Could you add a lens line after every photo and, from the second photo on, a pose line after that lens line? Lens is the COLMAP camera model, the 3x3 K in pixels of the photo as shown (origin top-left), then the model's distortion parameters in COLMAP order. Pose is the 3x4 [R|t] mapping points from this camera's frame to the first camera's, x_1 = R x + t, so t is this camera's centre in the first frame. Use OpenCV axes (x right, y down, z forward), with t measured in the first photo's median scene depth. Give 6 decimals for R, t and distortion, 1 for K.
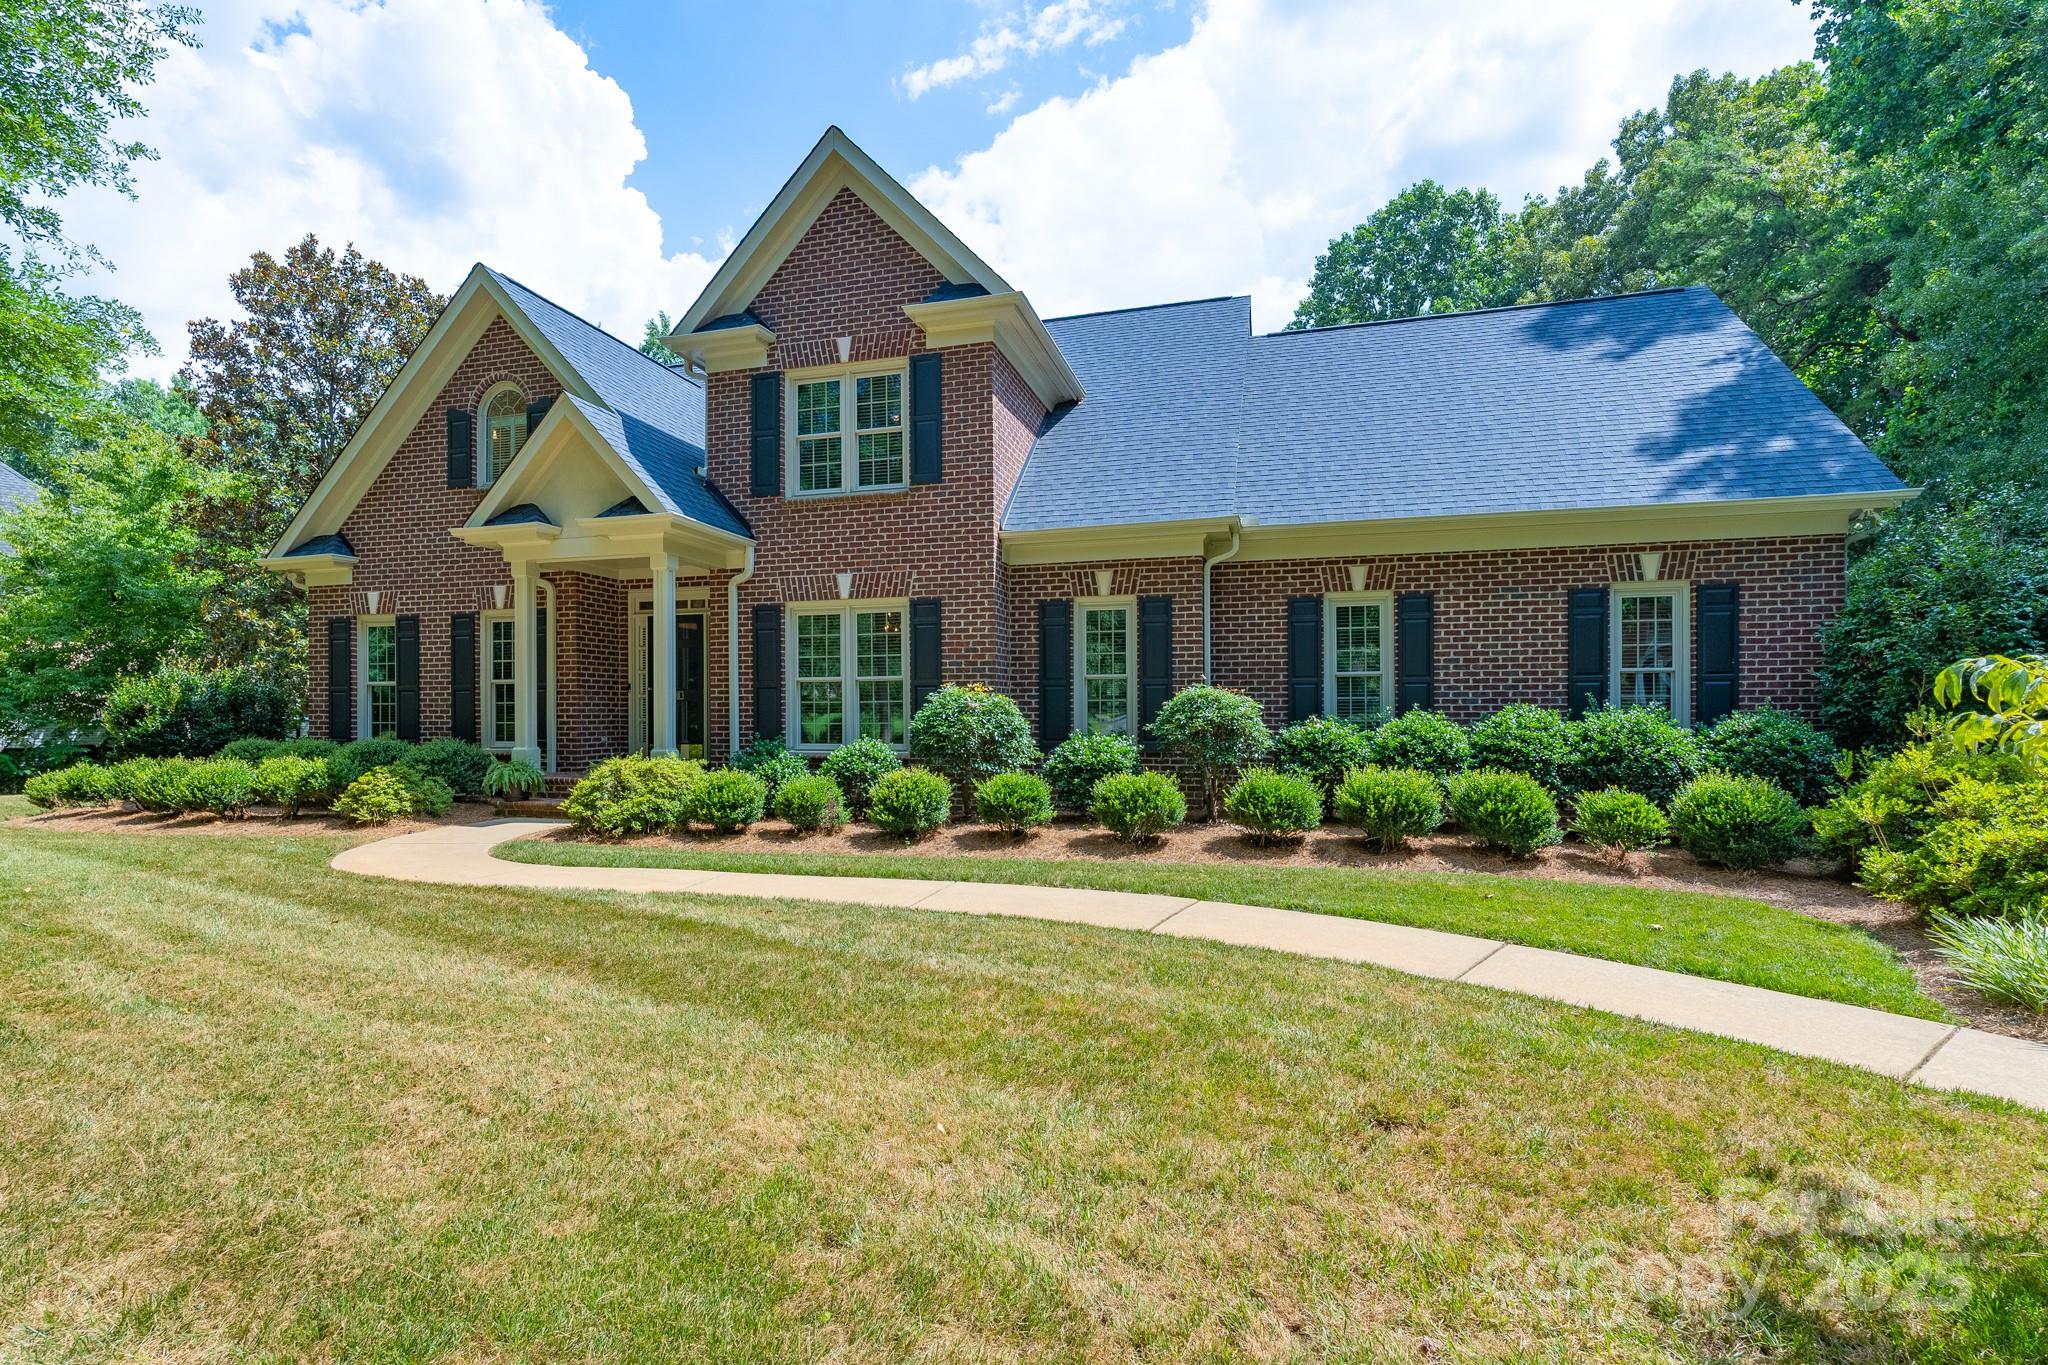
lens RADIAL K [[956.8, 0, 986.7], [0, 956.8, 709.8], [0, 0, 1]] dist [0.000845, 0.000087]
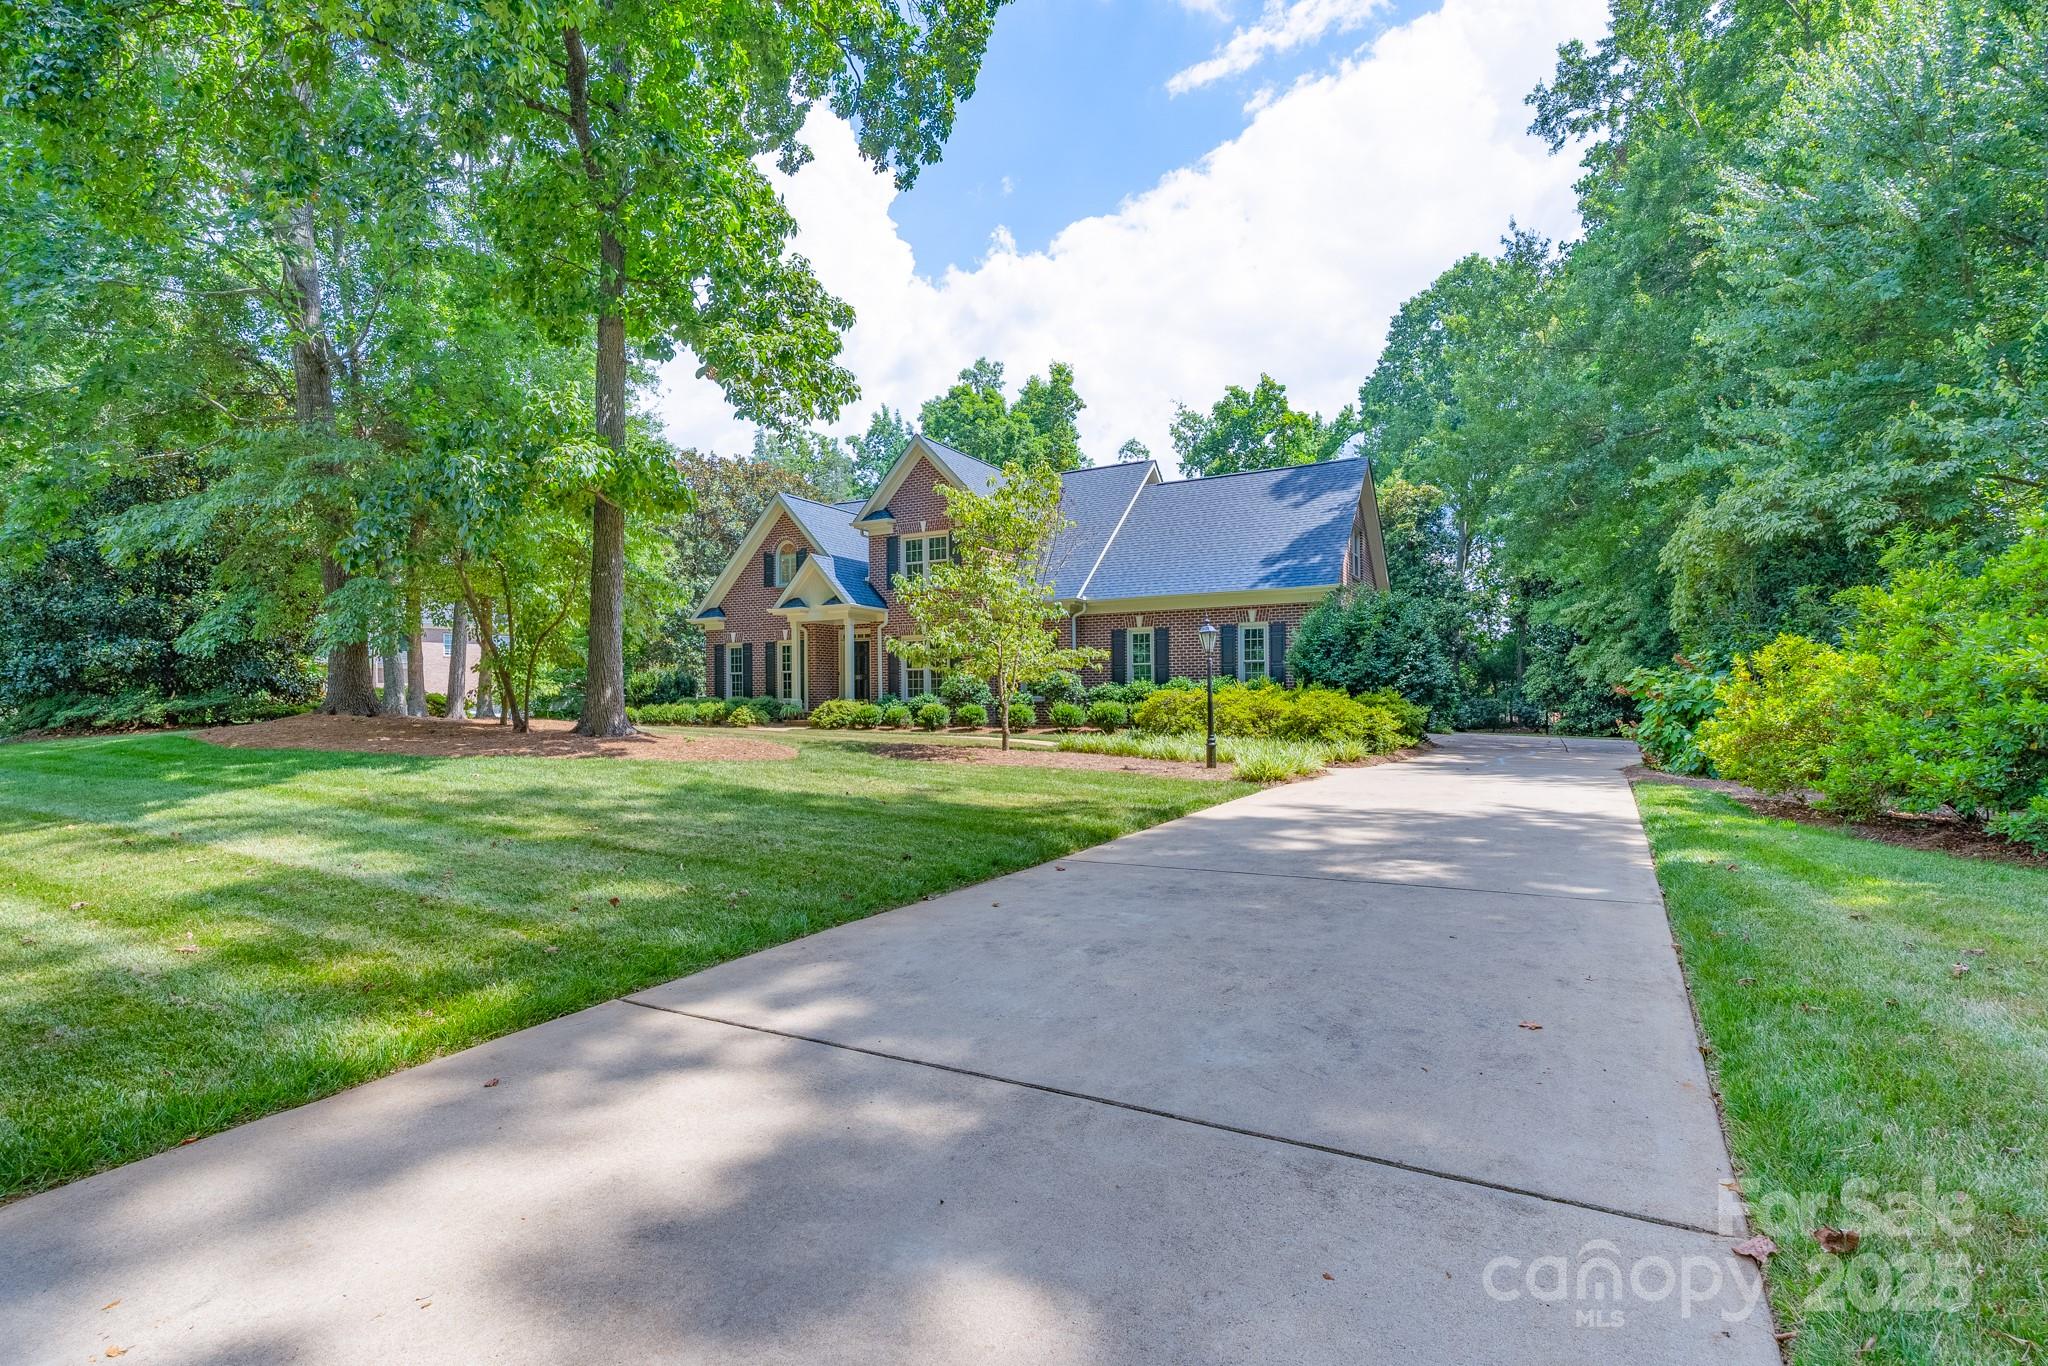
lens RADIAL K [[955.7, 0, 1024.0], [0, 955.7, 683.0], [0, 0, 1]] dist [0.001407, 0.000177]
pose [[0.978118, -0.009198, -0.207848, 0.565320], [0.006644, 0.999894, -0.012982, 0.033369], [0.207946, 0.011317, 0.978075, -1.204101]]
